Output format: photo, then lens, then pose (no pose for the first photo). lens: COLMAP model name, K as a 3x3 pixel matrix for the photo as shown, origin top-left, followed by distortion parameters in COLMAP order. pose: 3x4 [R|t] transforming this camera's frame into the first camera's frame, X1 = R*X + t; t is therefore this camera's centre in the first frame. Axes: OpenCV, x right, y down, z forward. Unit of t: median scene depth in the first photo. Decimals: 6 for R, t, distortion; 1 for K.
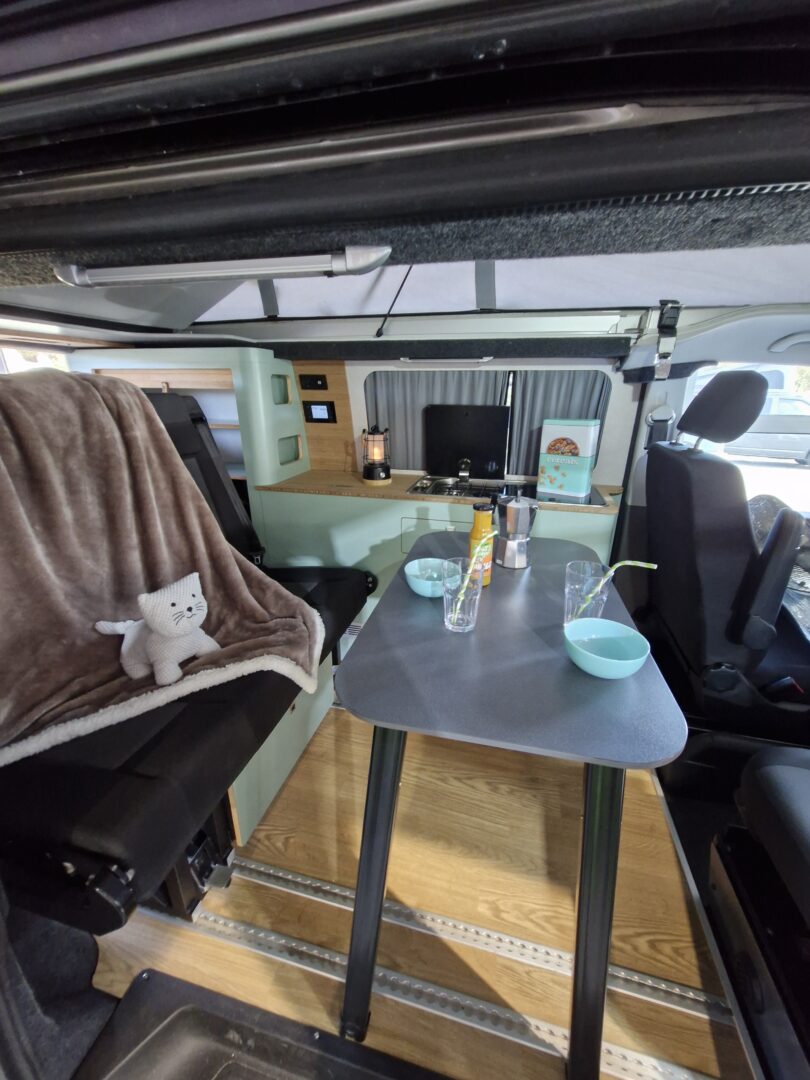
lens RADIAL K [[421.1, 0, 411.7], [0, 421.1, 544.9], [0, 0, 1]] dist [0.001260, -0.001879]
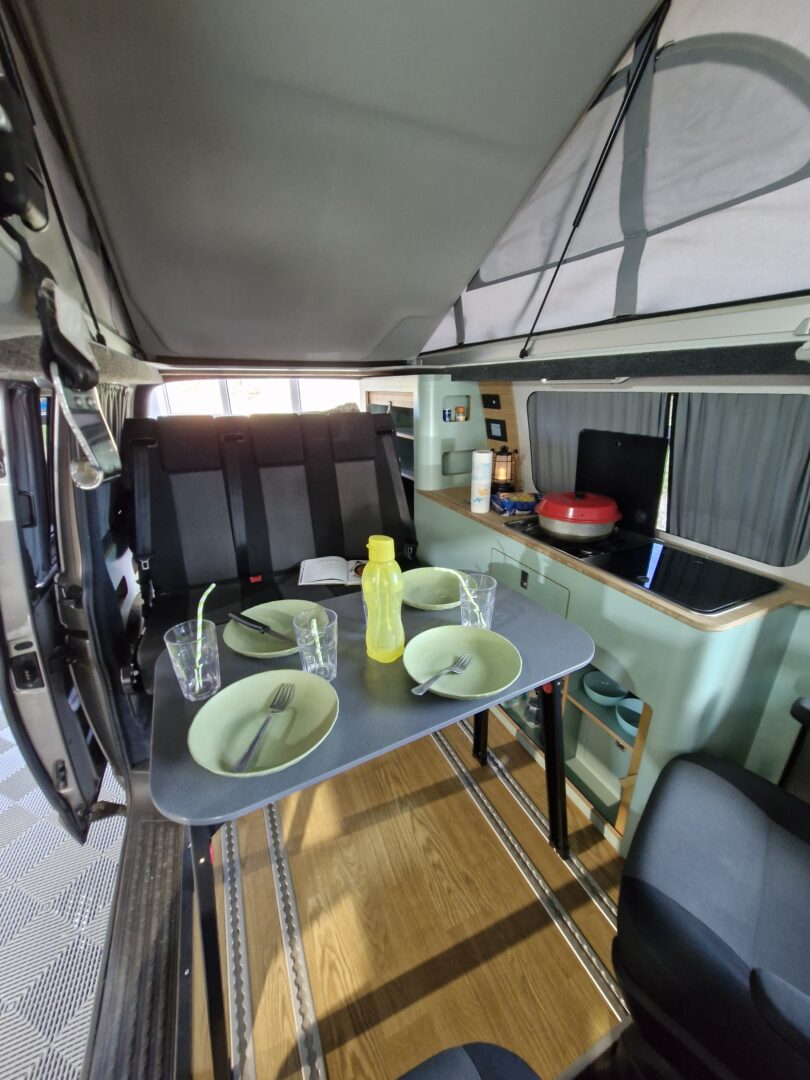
lens RADIAL K [[421.1, 0, 408.7], [0, 421.1, 543.7], [0, 0, 1]] dist [0.001260, -0.001879]
pose [[0.624114, 0.262893, -0.735778, 0.537201], [-0.259928, 0.957918, 0.121783, -0.134874], [0.736831, 0.115243, 0.666183, 0.217104]]
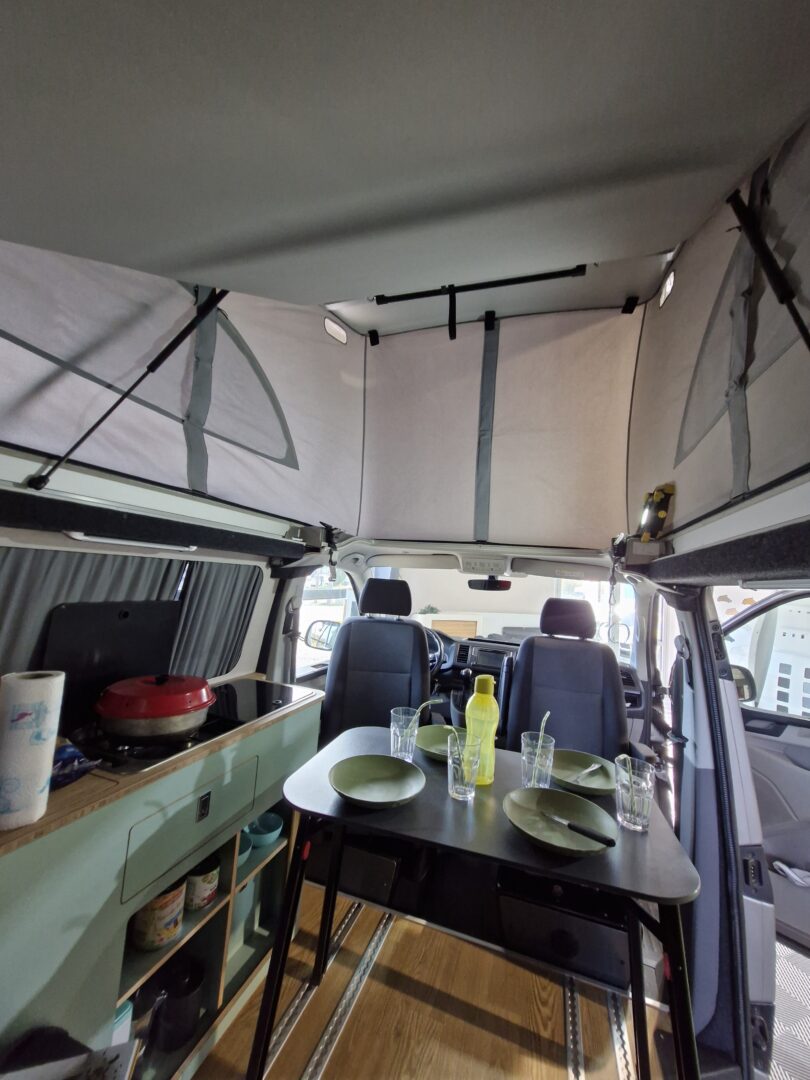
lens RADIAL K [[421.1, 0, 413.4], [0, 421.1, 539.6], [0, 0, 1]] dist [0.001260, -0.001879]
pose [[0.076363, 0.087696, 0.993216, -0.514297], [0.277114, 0.955013, -0.105629, -0.240811], [-0.957798, 0.283300, 0.048626, 0.523556]]
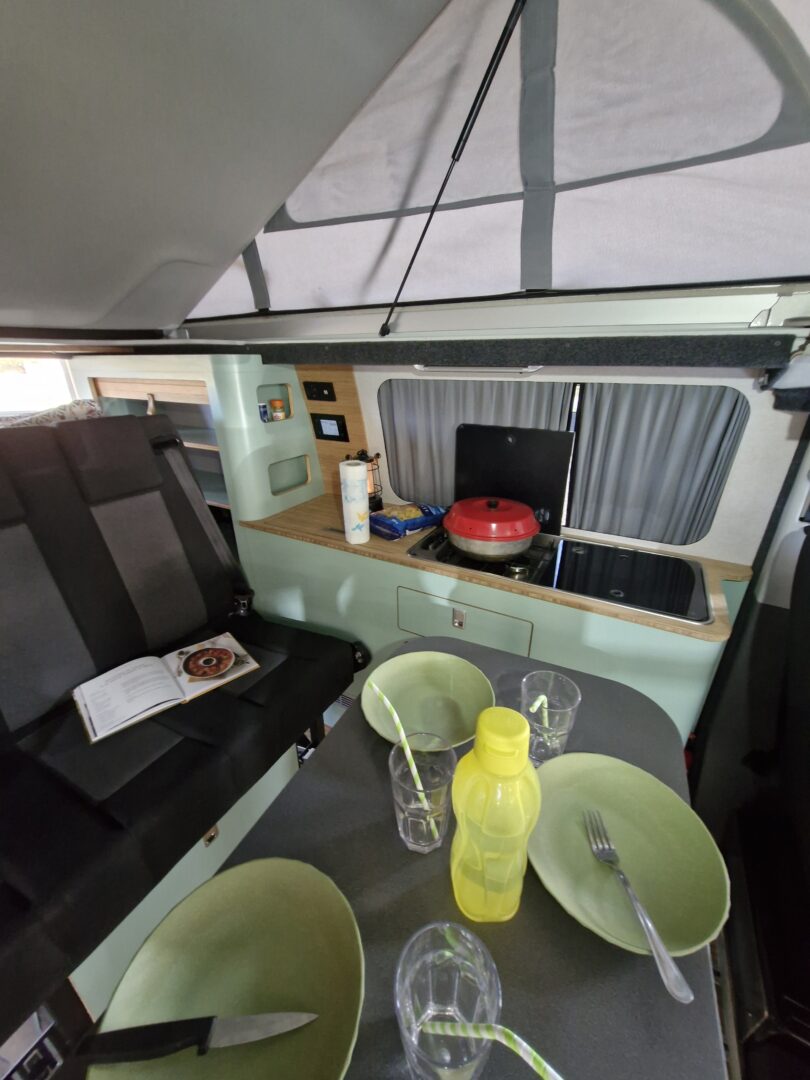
lens RADIAL K [[421.1, 0, 412.1], [0, 421.1, 545.9], [0, 0, 1]] dist [0.001260, -0.001879]
pose [[0.966687, 0.095988, -0.237280, 0.163243], [-0.081347, 0.994170, 0.070768, -0.181930], [0.242690, -0.049108, 0.968860, 0.282767]]
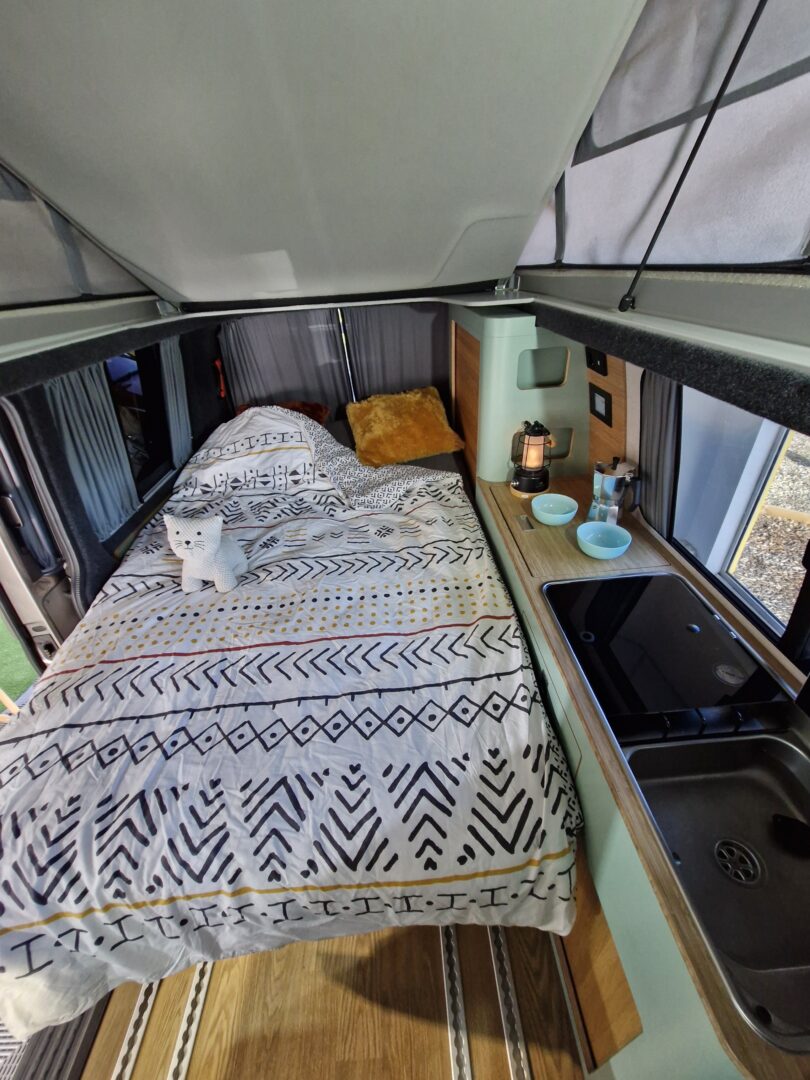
lens RADIAL K [[421.1, 0, 415.0], [0, 421.1, 545.8], [0, 0, 1]] dist [0.001260, -0.001879]
pose [[0.297134, 0.514621, -0.804287, 0.394172], [-0.278476, 0.852416, 0.442537, -0.381852], [0.913325, 0.092482, 0.396591, 0.548822]]
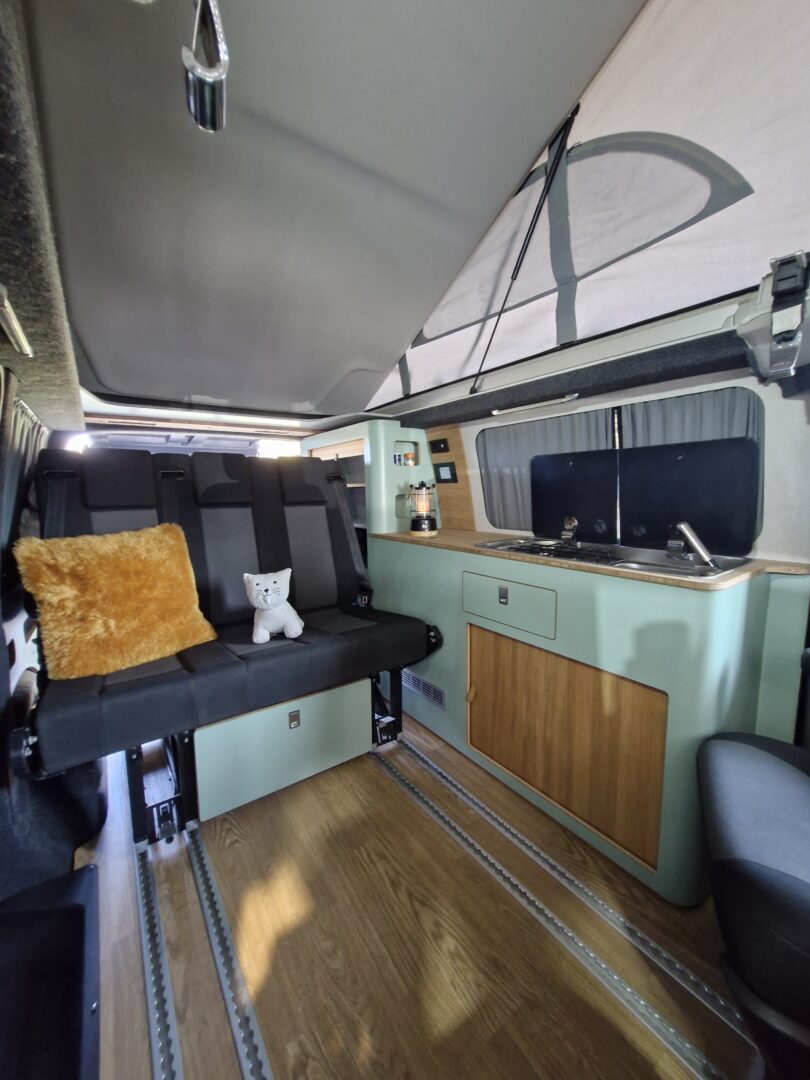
lens RADIAL K [[421.1, 0, 408.0], [0, 421.1, 544.6], [0, 0, 1]] dist [0.001260, -0.001879]
pose [[0.762848, 0.066344, -0.643165, 0.457447], [-0.203941, 0.968634, -0.141974, 0.033139], [0.613572, 0.239473, 0.752451, 0.210179]]
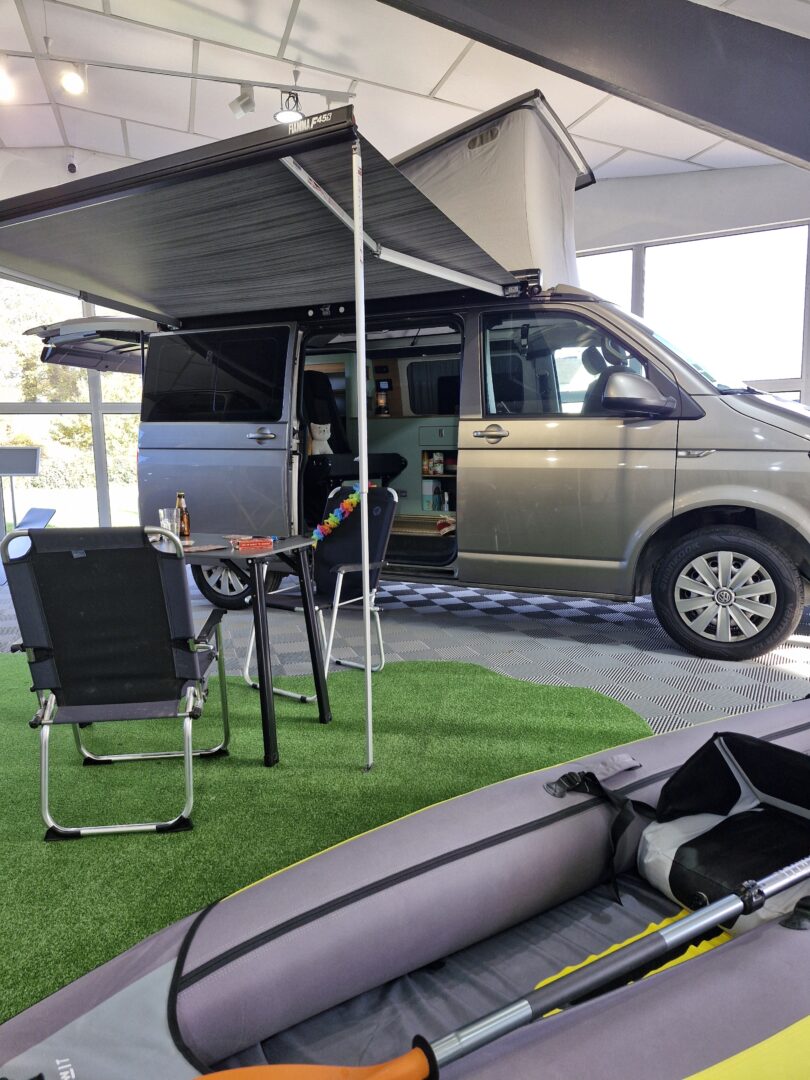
lens RADIAL K [[749.0, 0, 402.7], [0, 749.0, 541.5], [0, 0, 1]] dist [0.029453, -0.003240]
pose [[0.979988, 0.009048, -0.198852, 0.602709], [-0.054855, 0.972562, -0.226084, 1.256397], [0.191350, 0.232467, 0.953595, -2.265771]]
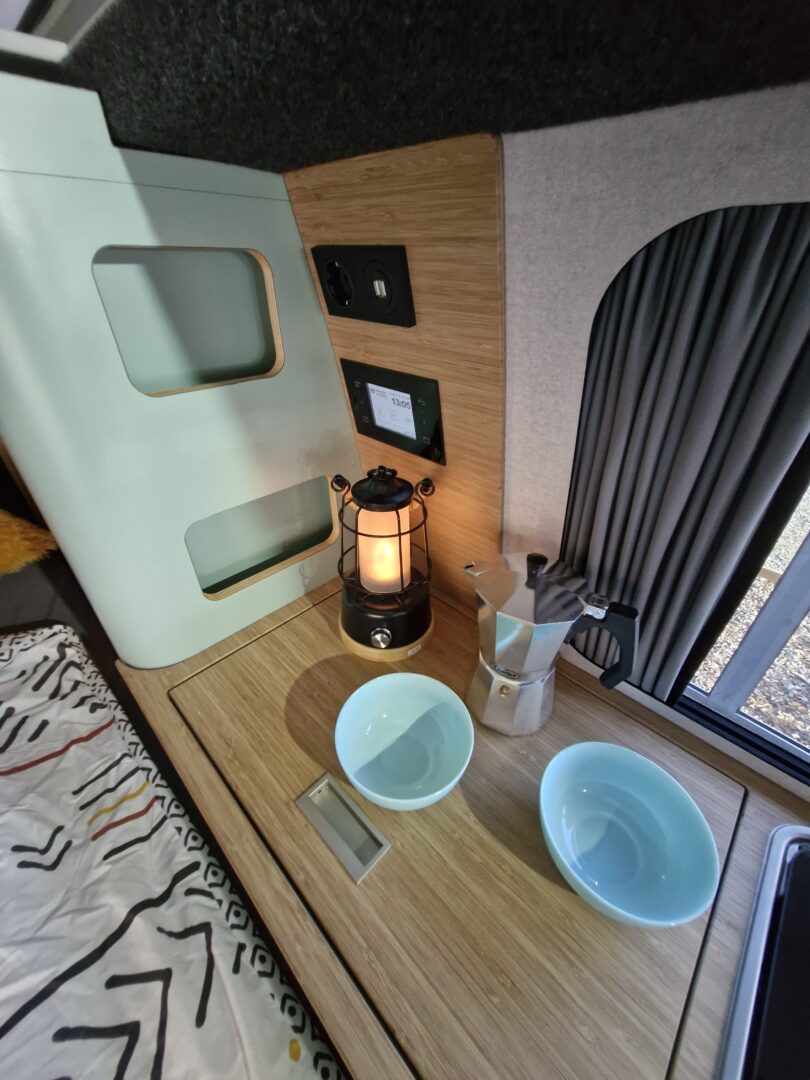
lens RADIAL K [[421.1, 0, 419.7], [0, 421.1, 531.4], [0, 0, 1]] dist [0.001260, -0.001879]
pose [[0.873980, 0.271729, -0.402892, -0.091835], [-0.189889, 0.954105, 0.231572, -0.347870], [0.447326, -0.125885, 0.885467, 0.871890]]
